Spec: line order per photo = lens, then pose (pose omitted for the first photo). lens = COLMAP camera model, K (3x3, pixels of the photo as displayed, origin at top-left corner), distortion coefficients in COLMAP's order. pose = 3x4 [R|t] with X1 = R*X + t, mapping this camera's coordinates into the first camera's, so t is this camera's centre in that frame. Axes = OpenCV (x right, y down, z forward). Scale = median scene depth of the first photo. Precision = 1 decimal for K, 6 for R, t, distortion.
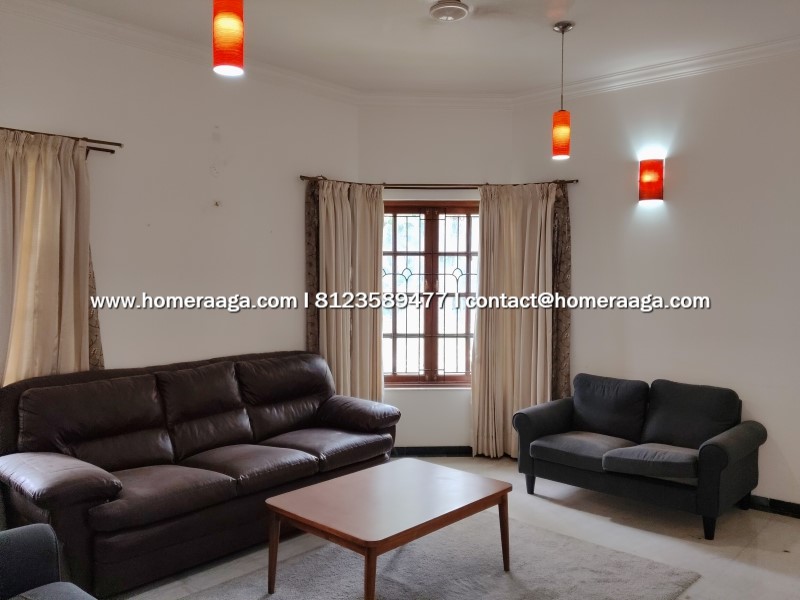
lens RADIAL K [[668.4, 0, 400.1], [0, 668.4, 300.8], [0, 0, 1]] dist [0.008384, -0.016387]
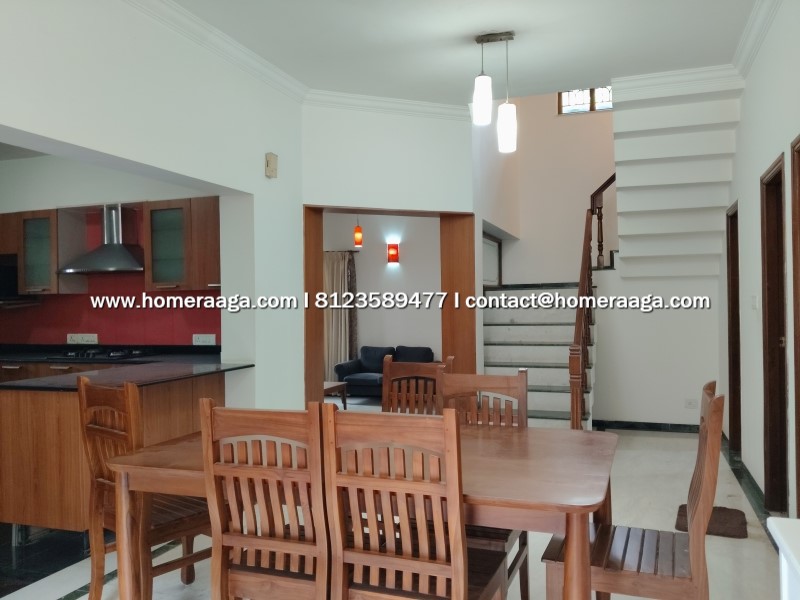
lens RADIAL K [[668.4, 0, 400.1], [0, 668.4, 302.6], [0, 0, 1]] dist [0.008384, -0.016387]
pose [[0.919219, -0.017645, 0.393351, -0.440188], [0.028560, 0.999352, -0.021914, 0.025497], [-0.392710, 0.031378, 0.919127, -0.952950]]
